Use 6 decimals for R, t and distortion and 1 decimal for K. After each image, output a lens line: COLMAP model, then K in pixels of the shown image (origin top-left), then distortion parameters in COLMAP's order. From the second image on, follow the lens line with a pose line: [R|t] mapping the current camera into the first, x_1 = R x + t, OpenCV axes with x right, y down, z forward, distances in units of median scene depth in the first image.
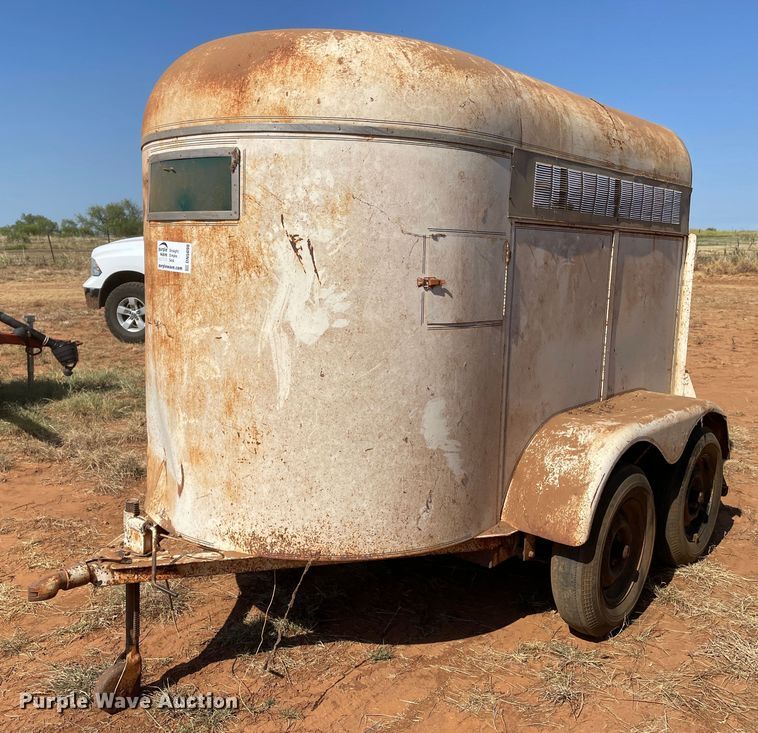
lens RADIAL K [[787.2, 0, 375.8], [0, 787.2, 370.7], [0, 0, 1]] dist [0.080065, 0.000000]
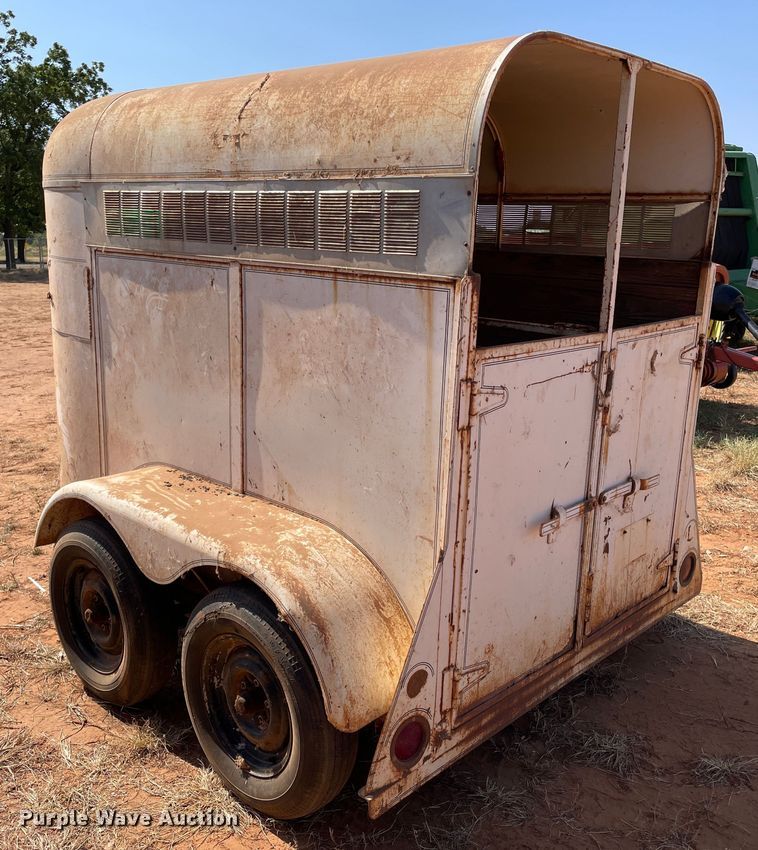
lens RADIAL K [[856.9, 0, 351.6], [0, 856.9, 430.4], [0, 0, 1]] dist [0.076990, 0.000000]
pose [[-0.079053, 0.214205, -0.973585, 1.437458], [-0.168507, 0.959716, 0.224836, -0.296807], [0.982525, 0.181830, -0.039774, 1.540854]]
